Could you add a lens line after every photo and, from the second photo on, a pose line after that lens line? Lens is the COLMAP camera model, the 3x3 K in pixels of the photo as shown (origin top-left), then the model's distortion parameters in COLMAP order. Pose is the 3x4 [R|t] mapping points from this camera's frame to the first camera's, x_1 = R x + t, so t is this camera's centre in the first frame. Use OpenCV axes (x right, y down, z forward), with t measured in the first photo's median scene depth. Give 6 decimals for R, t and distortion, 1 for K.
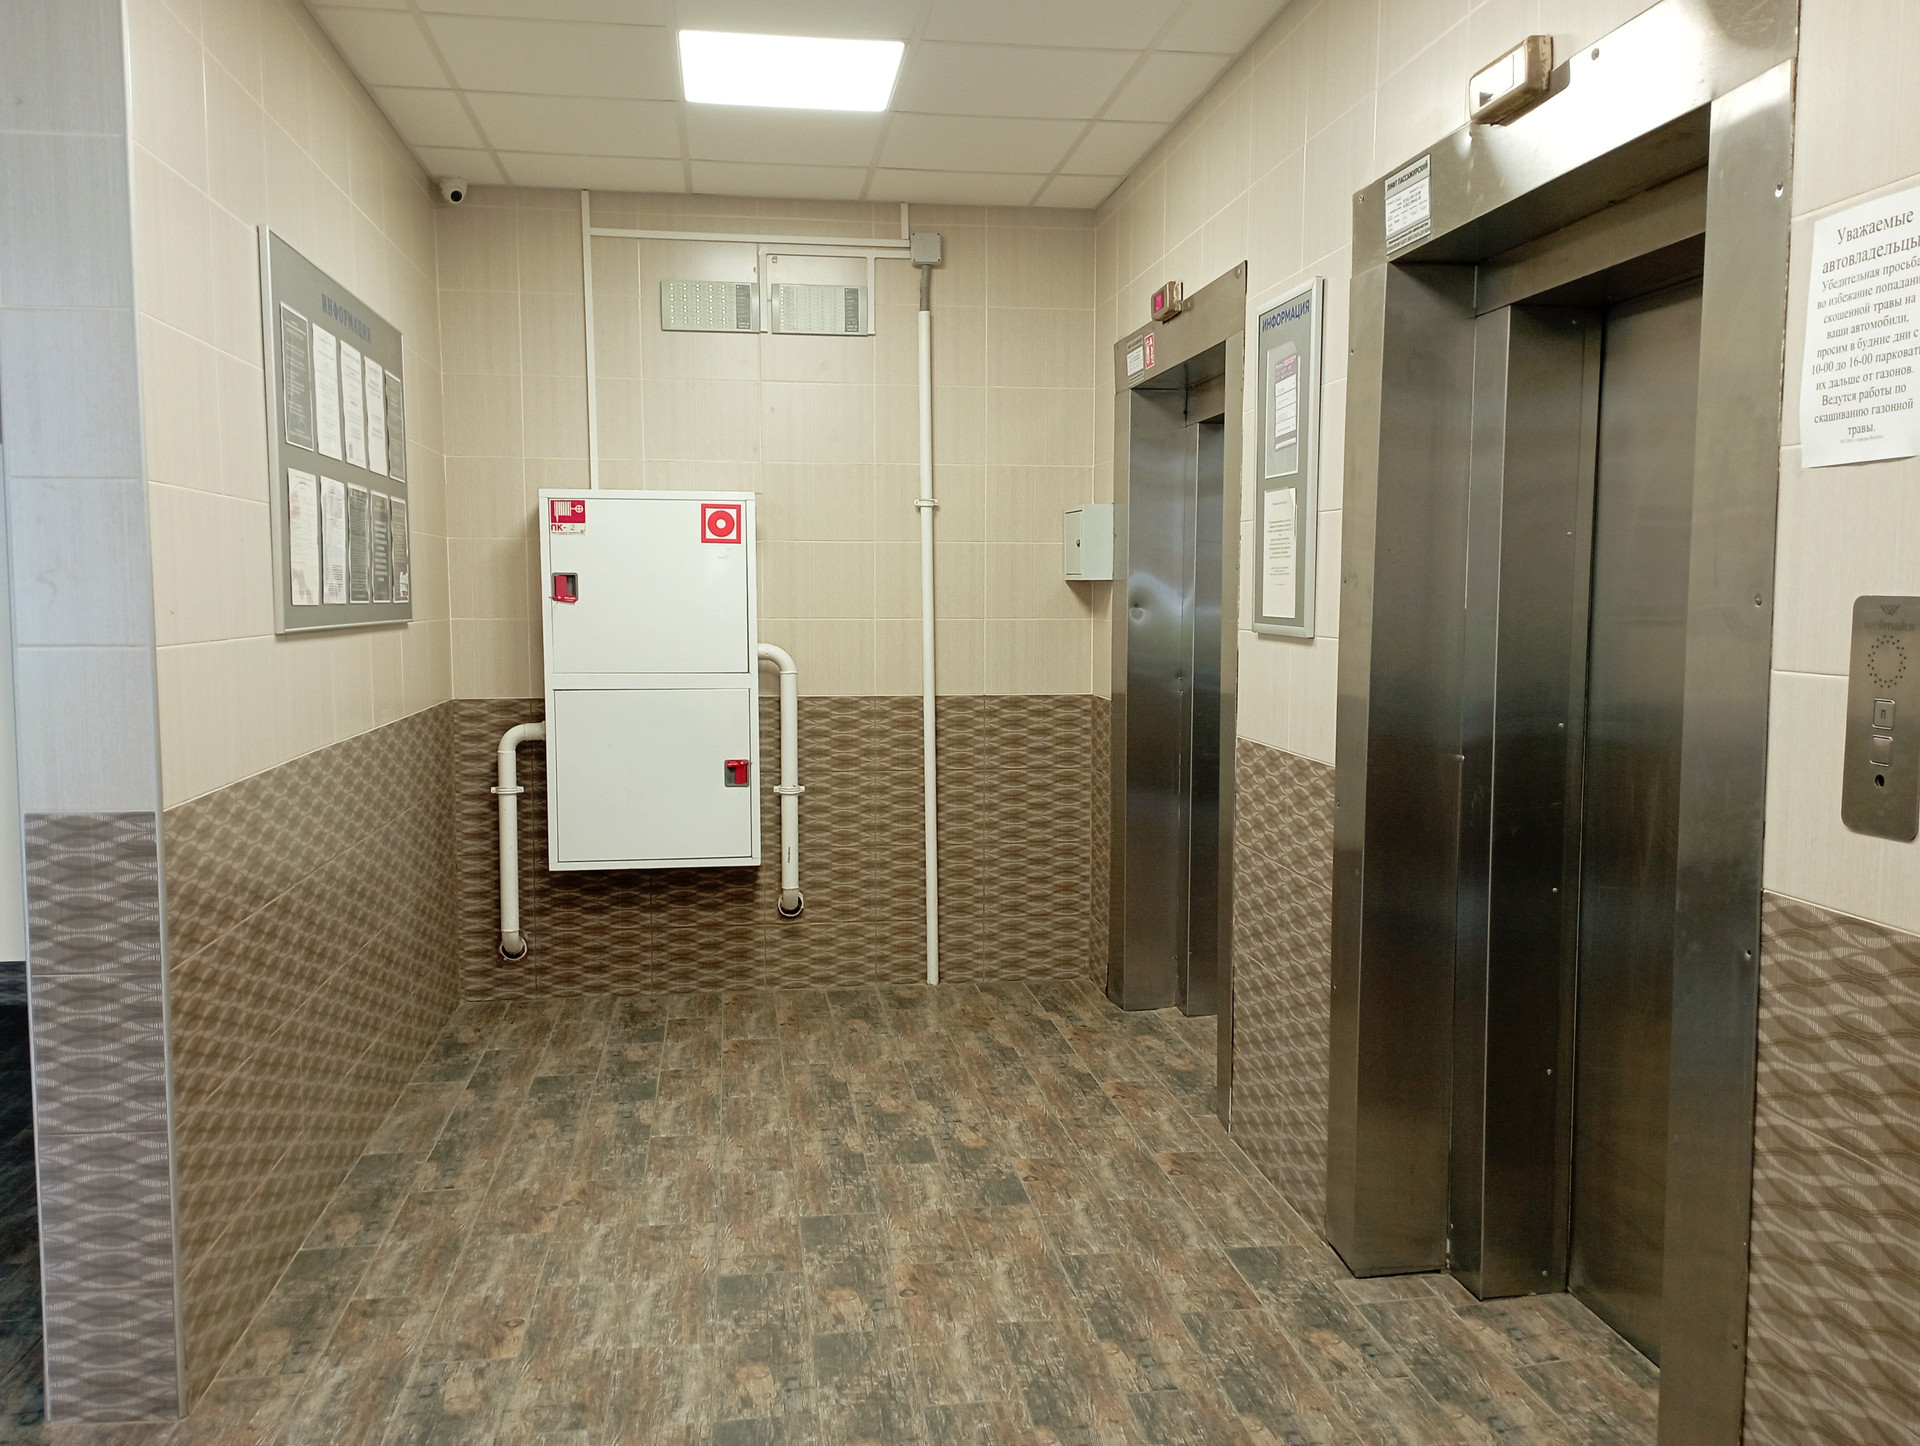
lens RADIAL K [[1565.1, 0, 956.8], [0, 1565.1, 728.8], [0, 0, 1]] dist [0.125779, -0.111218]
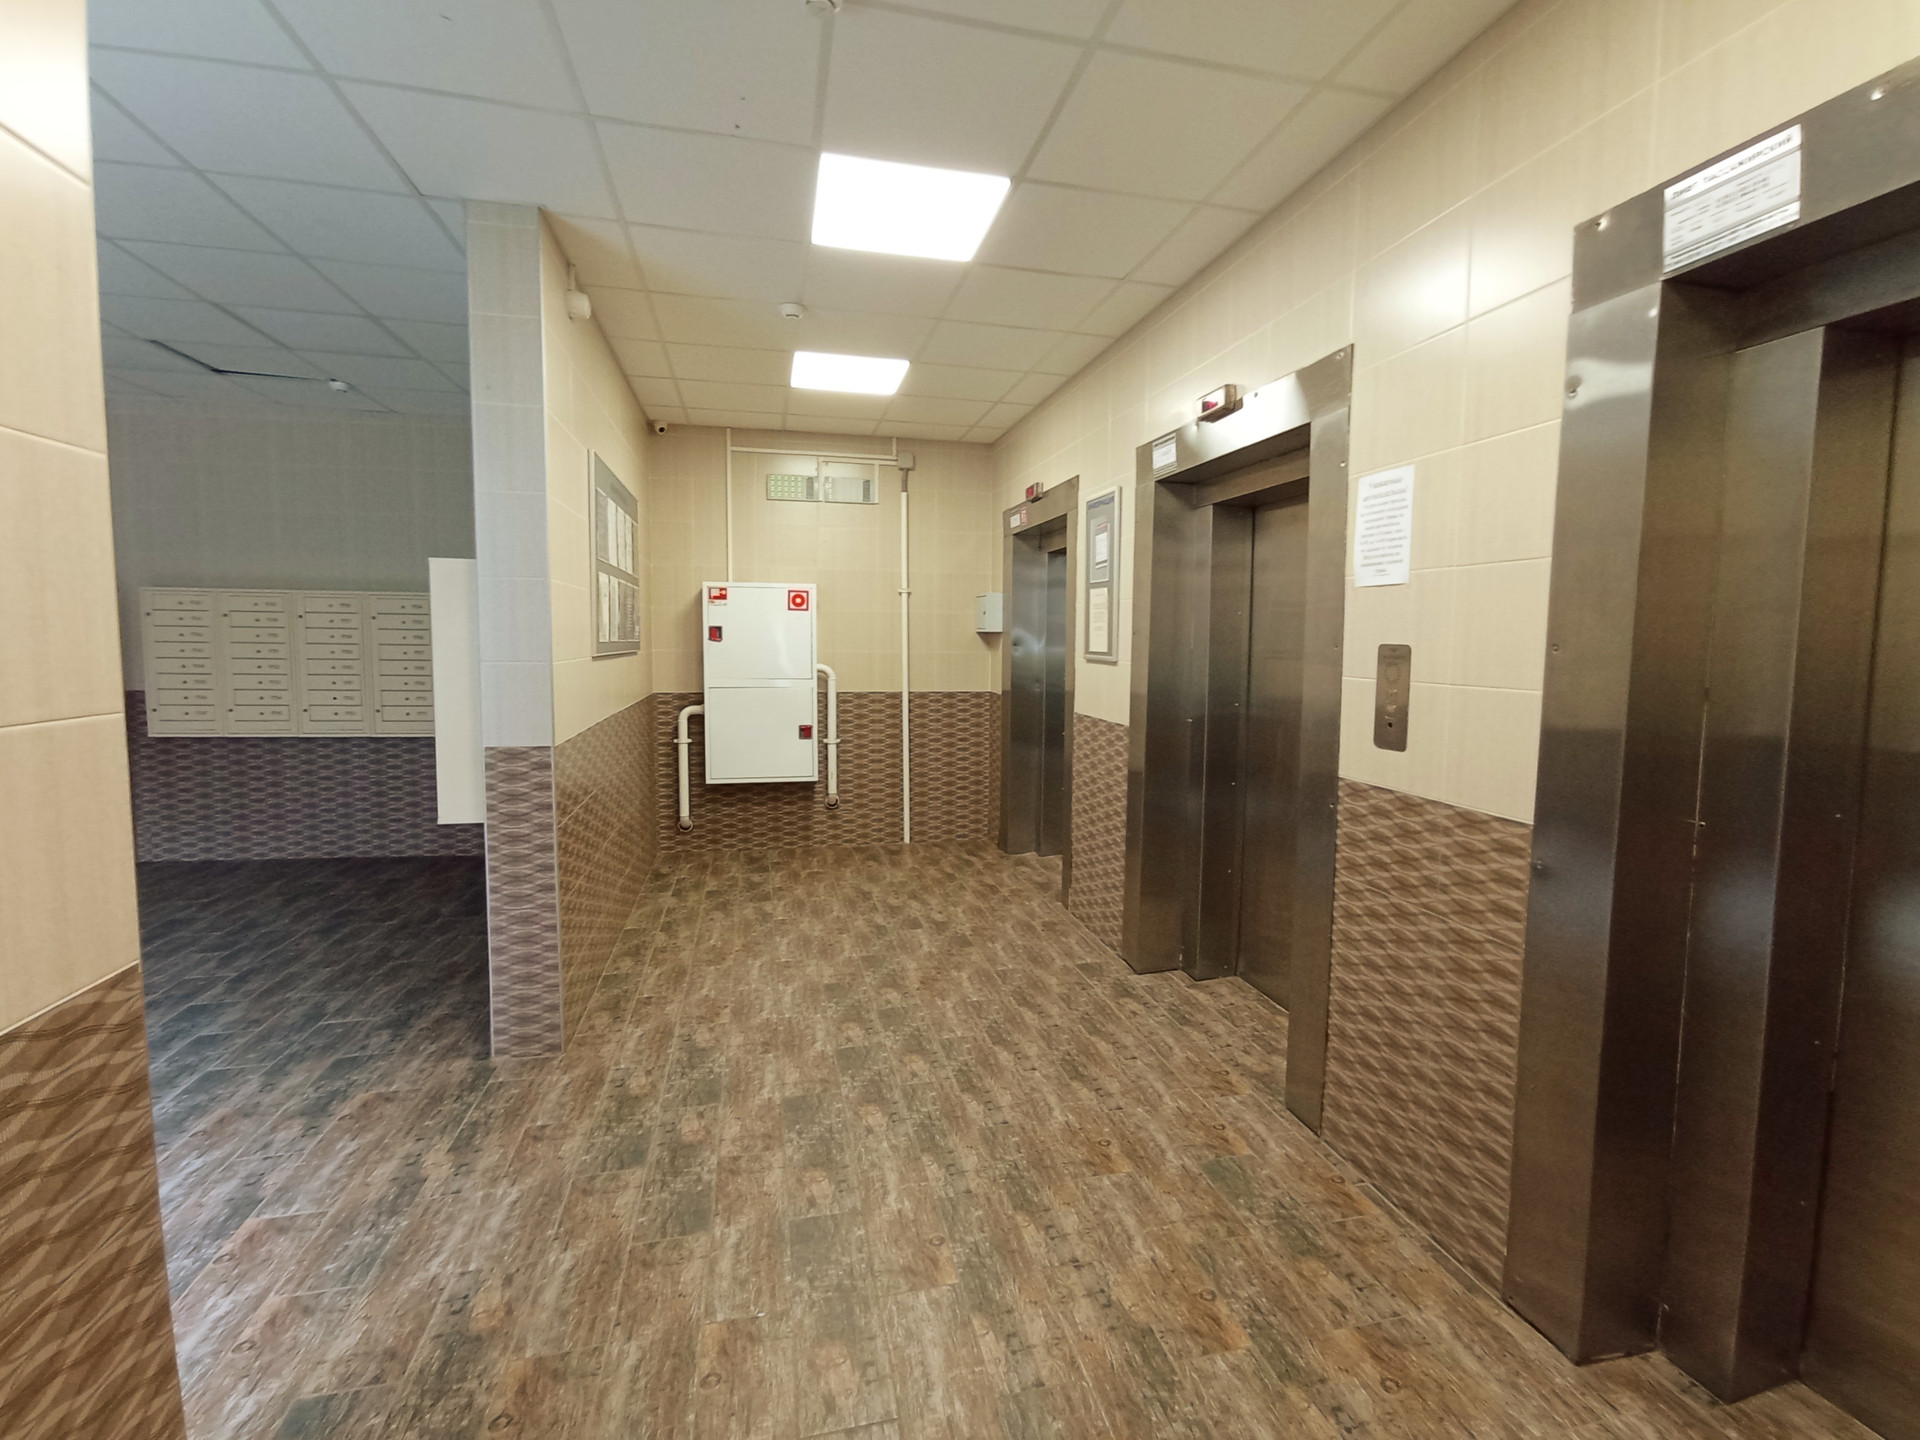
lens RADIAL K [[861.5, 0, 964.1], [0, 861.5, 703.4], [0, 0, 1]] dist [-0.003185, 0.000648]
pose [[0.995388, 0.001842, 0.095914, -0.072921], [-0.000738, 0.999933, -0.011542, 0.008262], [-0.095928, 0.011418, 0.995323, -0.077909]]
